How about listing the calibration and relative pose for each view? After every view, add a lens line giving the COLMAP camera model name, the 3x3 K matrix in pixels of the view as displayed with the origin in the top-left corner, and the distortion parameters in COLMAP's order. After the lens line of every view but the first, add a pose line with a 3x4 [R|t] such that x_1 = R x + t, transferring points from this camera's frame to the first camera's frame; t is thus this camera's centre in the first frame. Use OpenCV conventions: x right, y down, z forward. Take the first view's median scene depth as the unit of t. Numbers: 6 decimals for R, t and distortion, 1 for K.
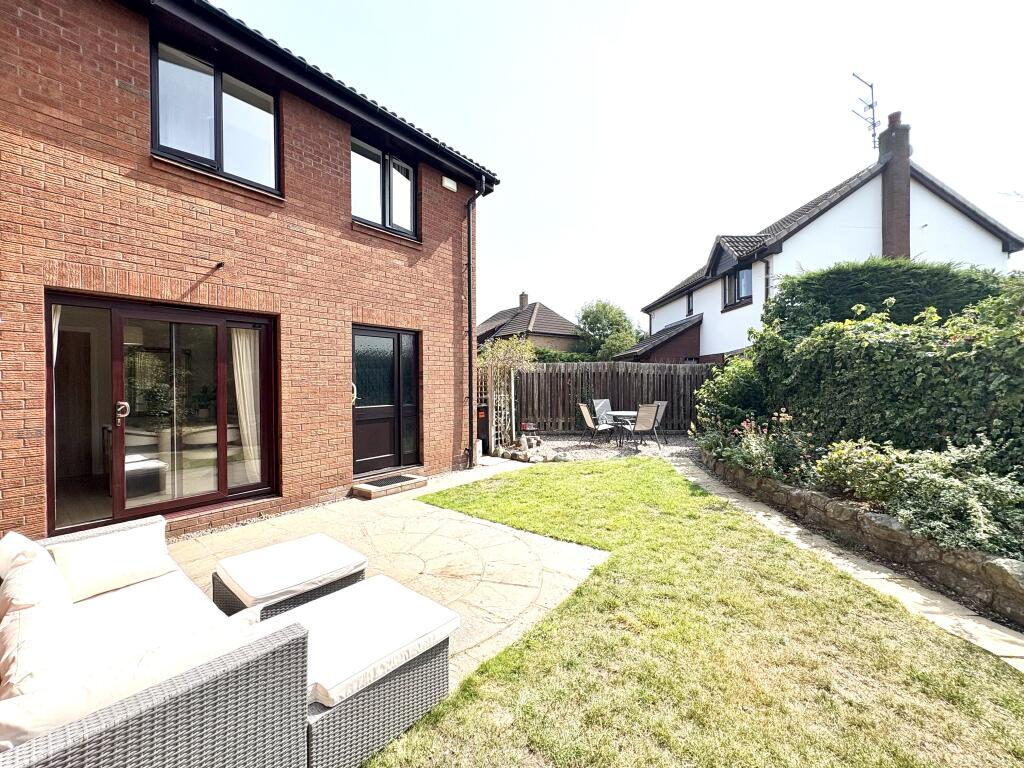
lens RADIAL K [[408.8, 0, 513.6], [0, 408.8, 383.3], [0, 0, 1]] dist [-0.000569, 0.000711]
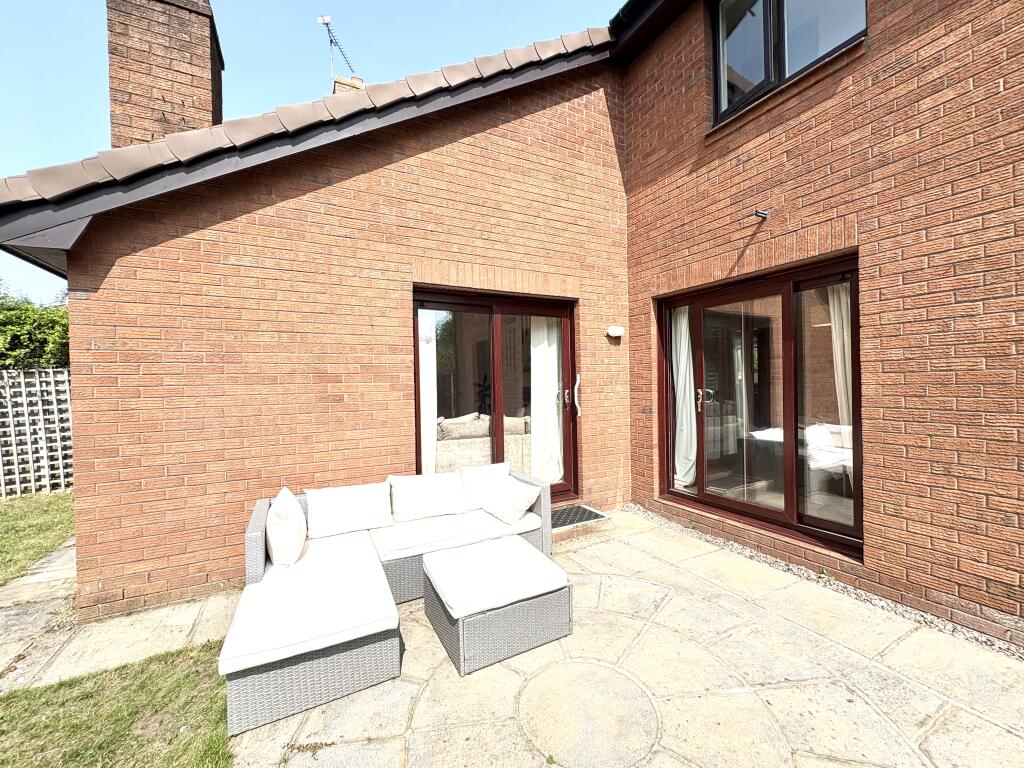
lens RADIAL K [[408.8, 0, 513.6], [0, 408.8, 383.3], [0, 0, 1]] dist [-0.000569, 0.000711]
pose [[-0.404957, 0.026736, -0.913945, 0.165222], [0.027136, 0.999484, 0.017215, -0.000367], [0.913933, -0.017829, -0.405474, 0.825888]]
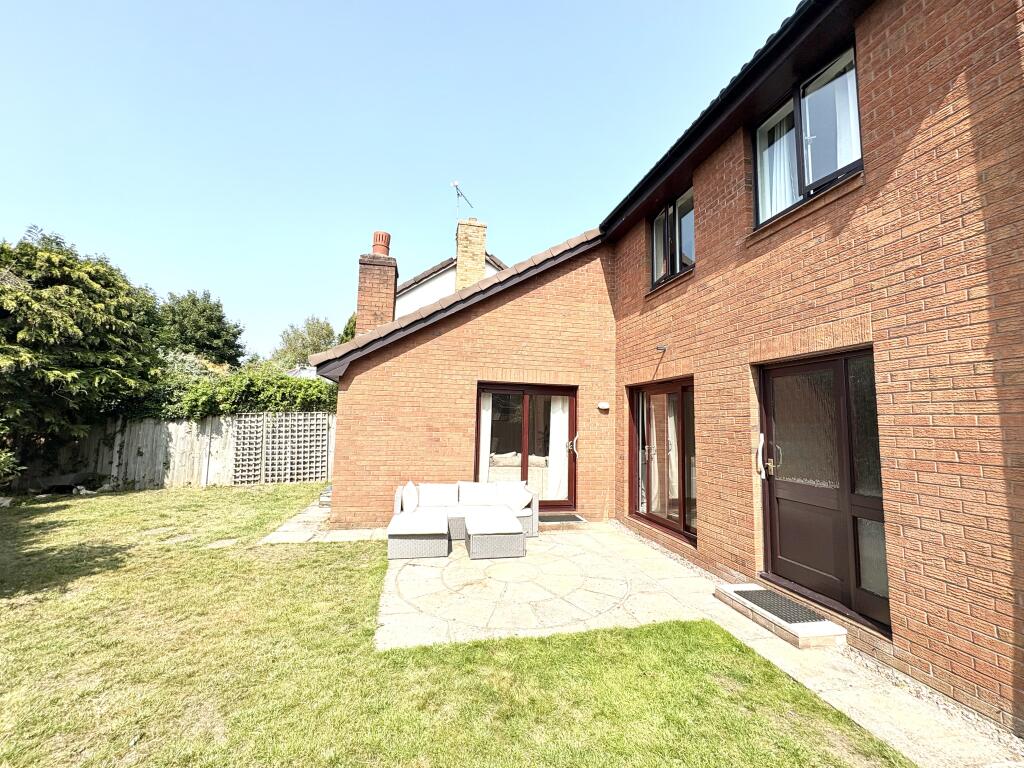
lens RADIAL K [[408.8, 0, 513.6], [0, 408.8, 383.3], [0, 0, 1]] dist [-0.000569, 0.000711]
pose [[-0.637869, -0.076219, -0.766364, 0.581994], [-0.015328, 0.996150, -0.086314, -0.047505], [0.769992, -0.043310, -0.636582, 1.385542]]
